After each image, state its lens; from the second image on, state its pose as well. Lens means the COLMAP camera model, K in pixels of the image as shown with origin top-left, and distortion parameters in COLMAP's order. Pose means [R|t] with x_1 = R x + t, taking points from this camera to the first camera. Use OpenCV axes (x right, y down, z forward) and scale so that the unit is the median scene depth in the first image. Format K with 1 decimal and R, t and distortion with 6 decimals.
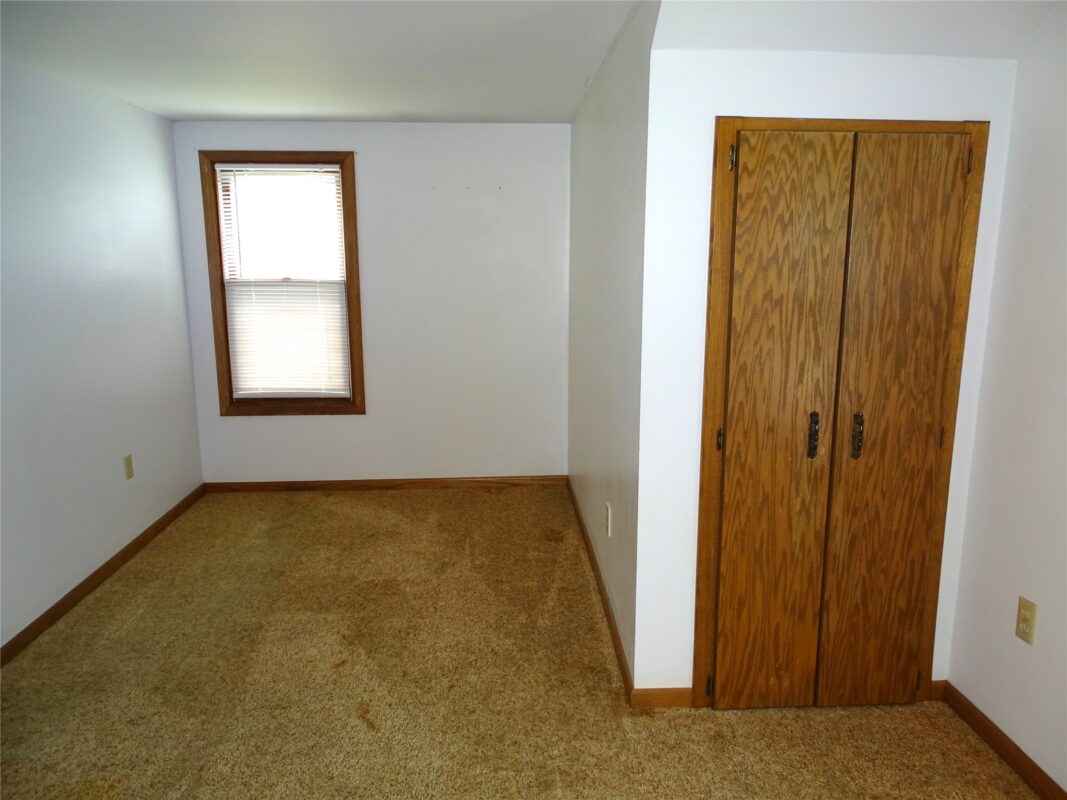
lens RADIAL K [[760.7, 0, 532.3], [0, 760.7, 402.2], [0, 0, 1]] dist [0.003788, -0.002018]
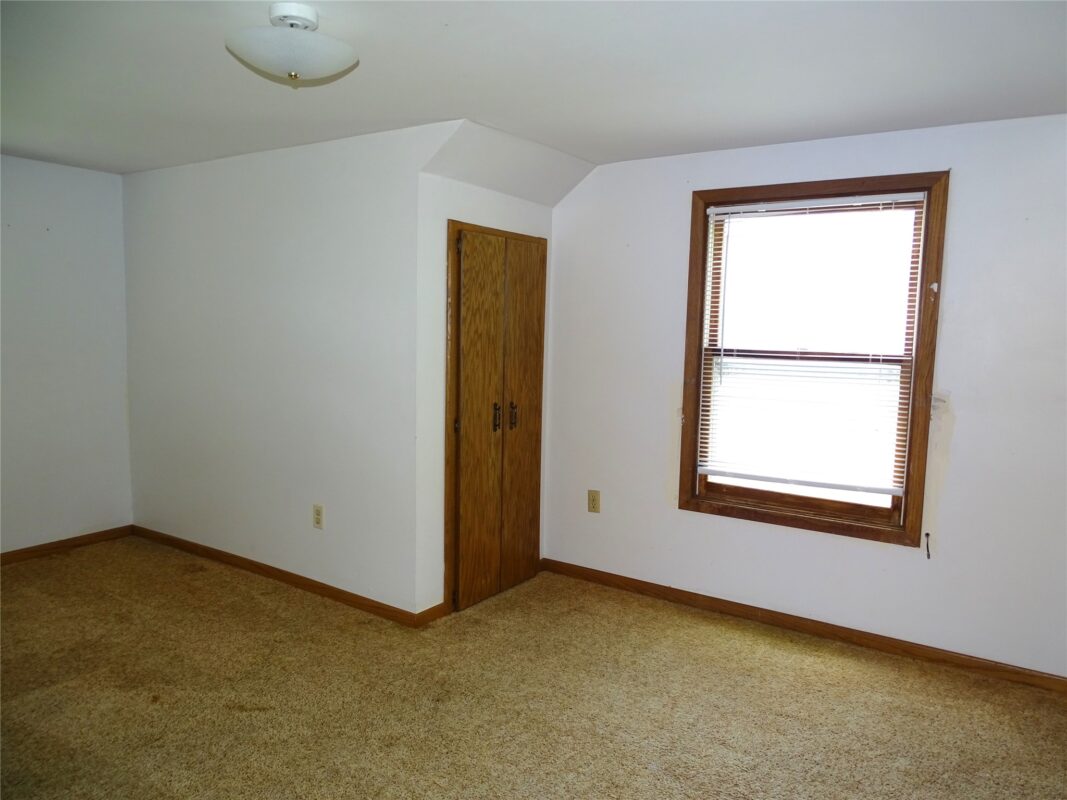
lens RADIAL K [[760.7, 0, 537.1], [0, 760.7, 409.6], [0, 0, 1]] dist [0.003788, -0.002018]
pose [[0.597767, -0.077931, 0.797873, -0.867966], [0.133740, 0.991011, -0.003403, 0.044255], [-0.790435, 0.108742, 0.602816, -0.054198]]
